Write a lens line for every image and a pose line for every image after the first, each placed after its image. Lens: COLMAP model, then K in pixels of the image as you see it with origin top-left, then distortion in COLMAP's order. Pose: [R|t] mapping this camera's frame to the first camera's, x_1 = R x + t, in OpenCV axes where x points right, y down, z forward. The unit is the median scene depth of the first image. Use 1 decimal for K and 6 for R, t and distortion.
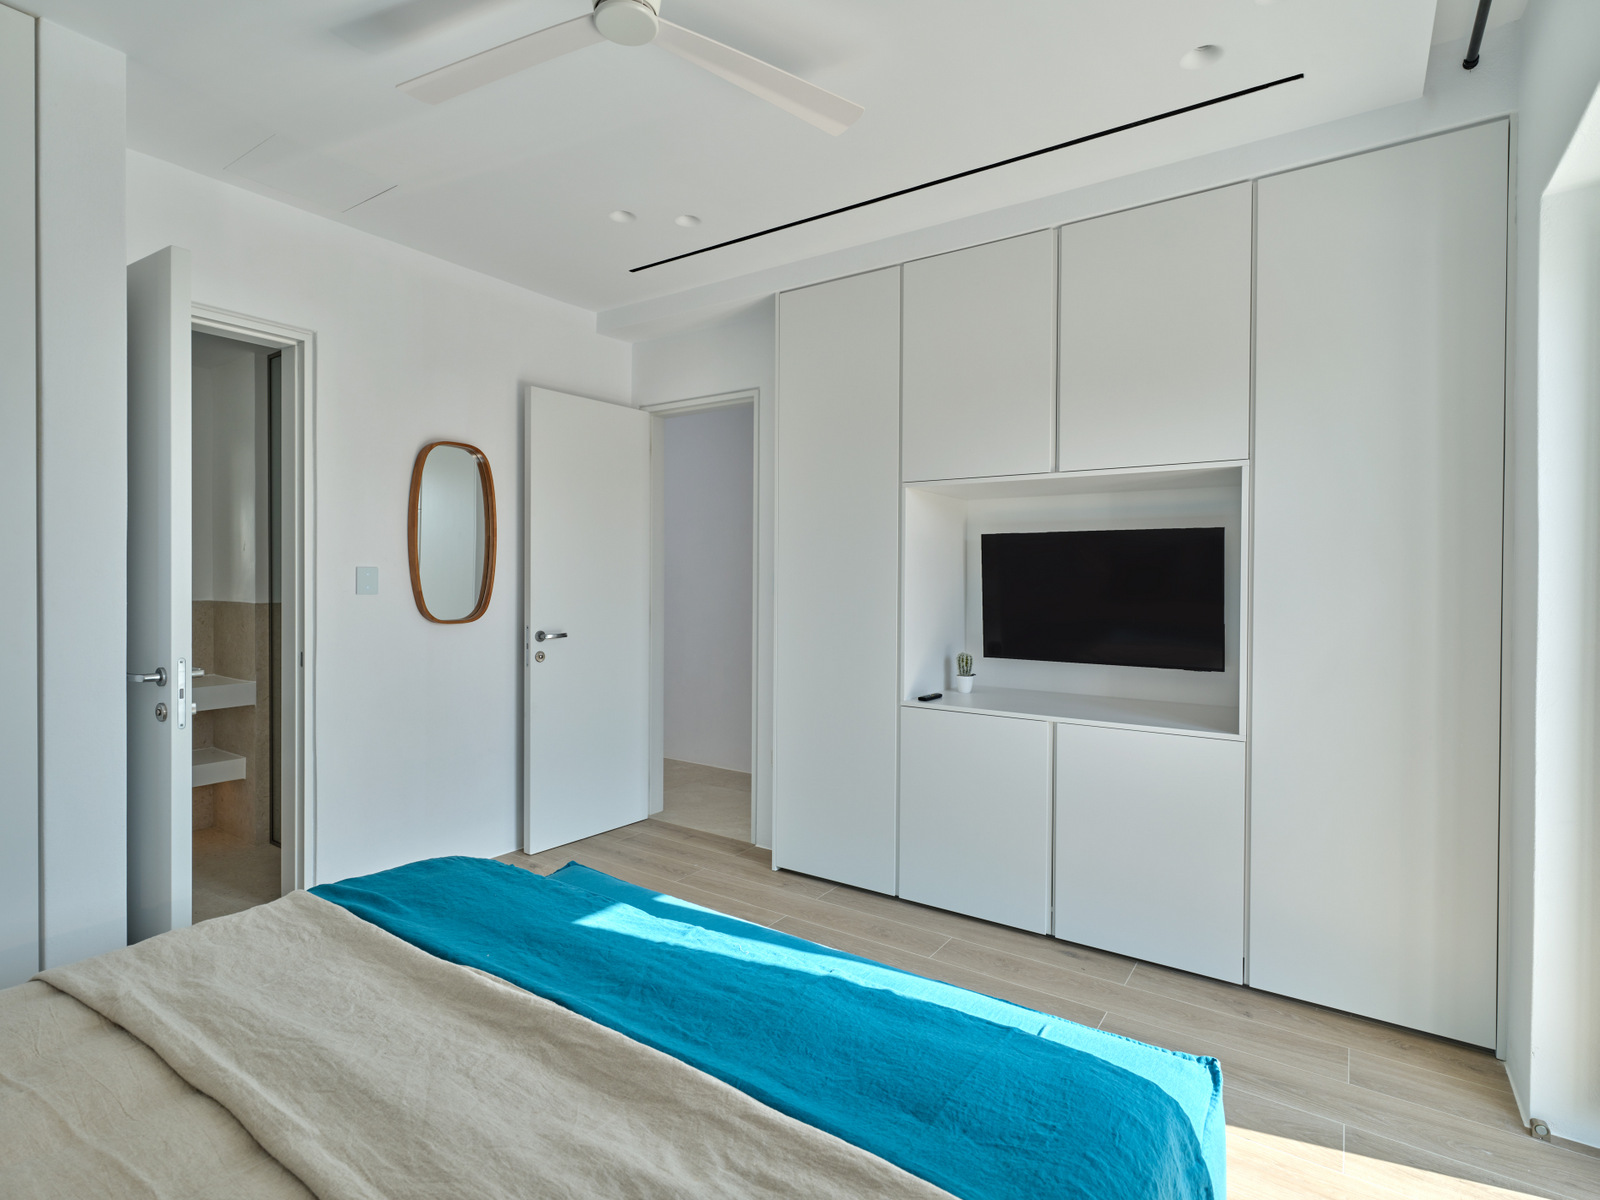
lens RADIAL K [[801.3, 0, 803.5], [0, 801.3, 594.9], [0, 0, 1]] dist [-0.005865, -0.001066]
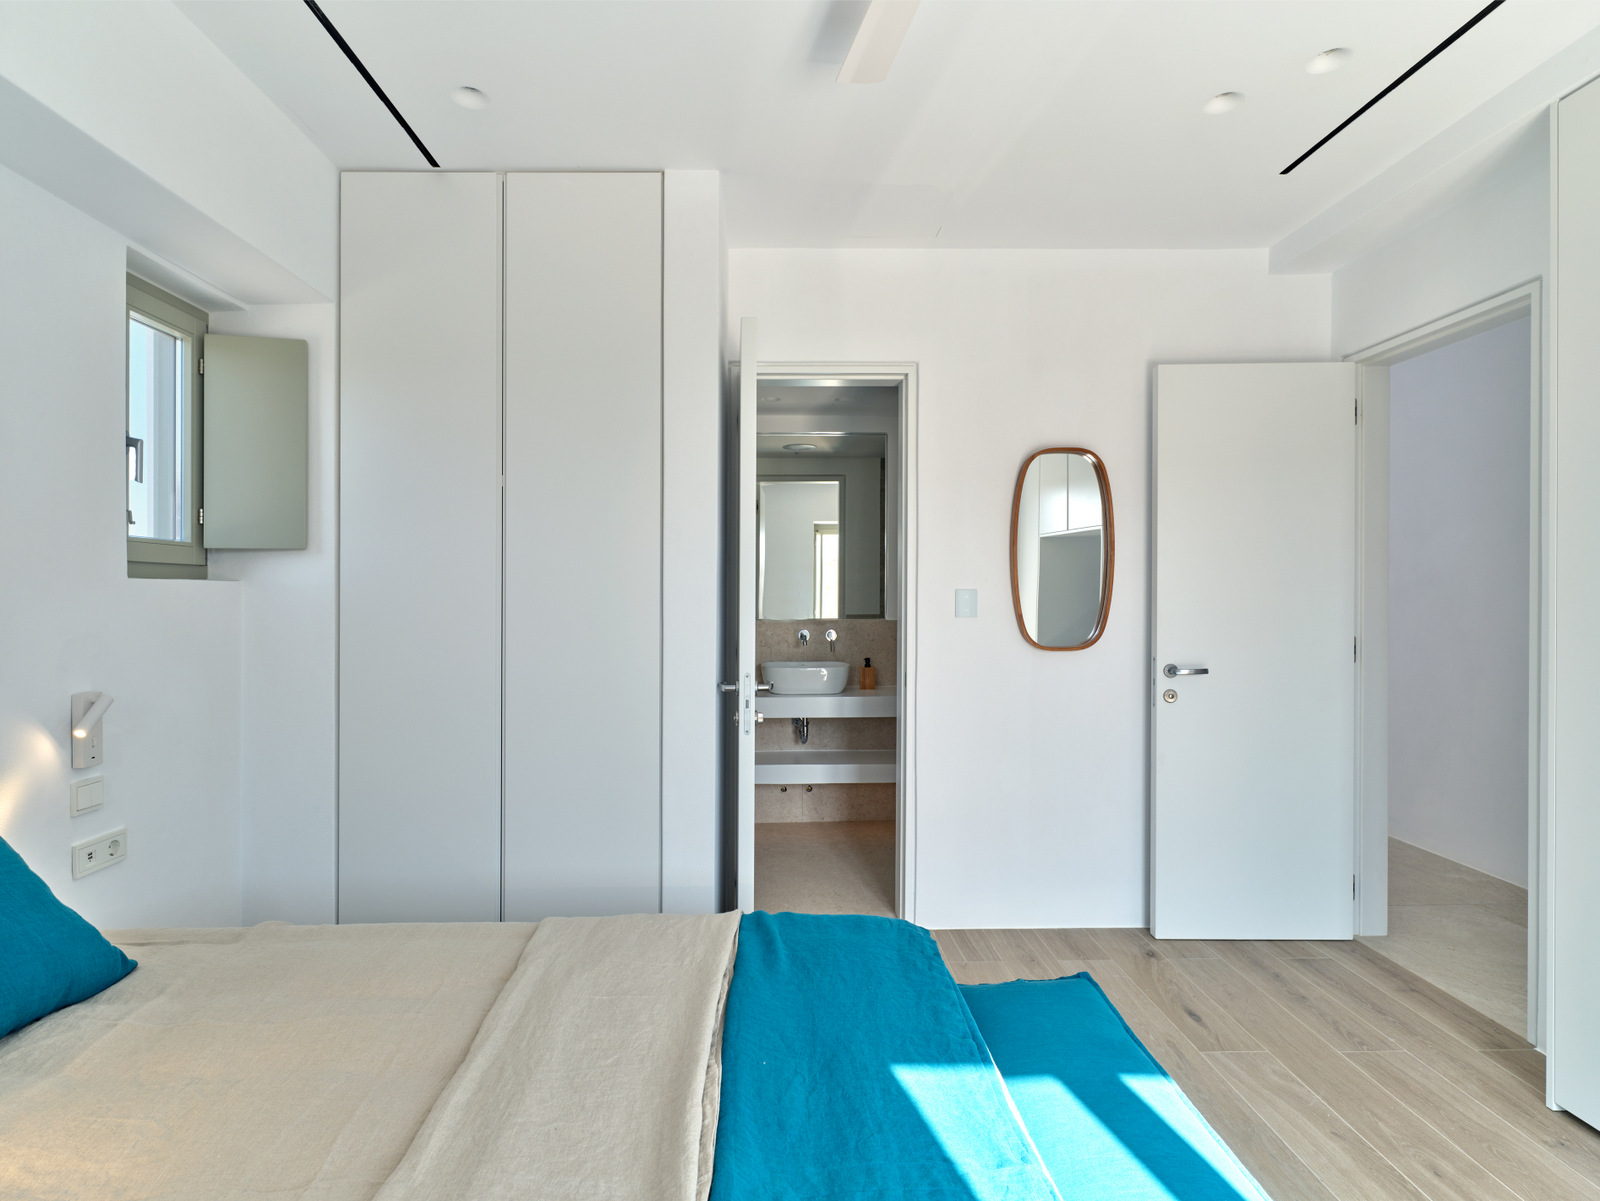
lens RADIAL K [[820.2, 0, 795.8], [0, 820.2, 599.0], [0, 0, 1]] dist [-0.005059, 0.002002]
pose [[0.577130, -0.006109, -0.816629, 0.128830], [-0.007796, 0.999885, -0.012990, -0.007102], [0.816615, 0.013864, 0.577016, 0.215523]]
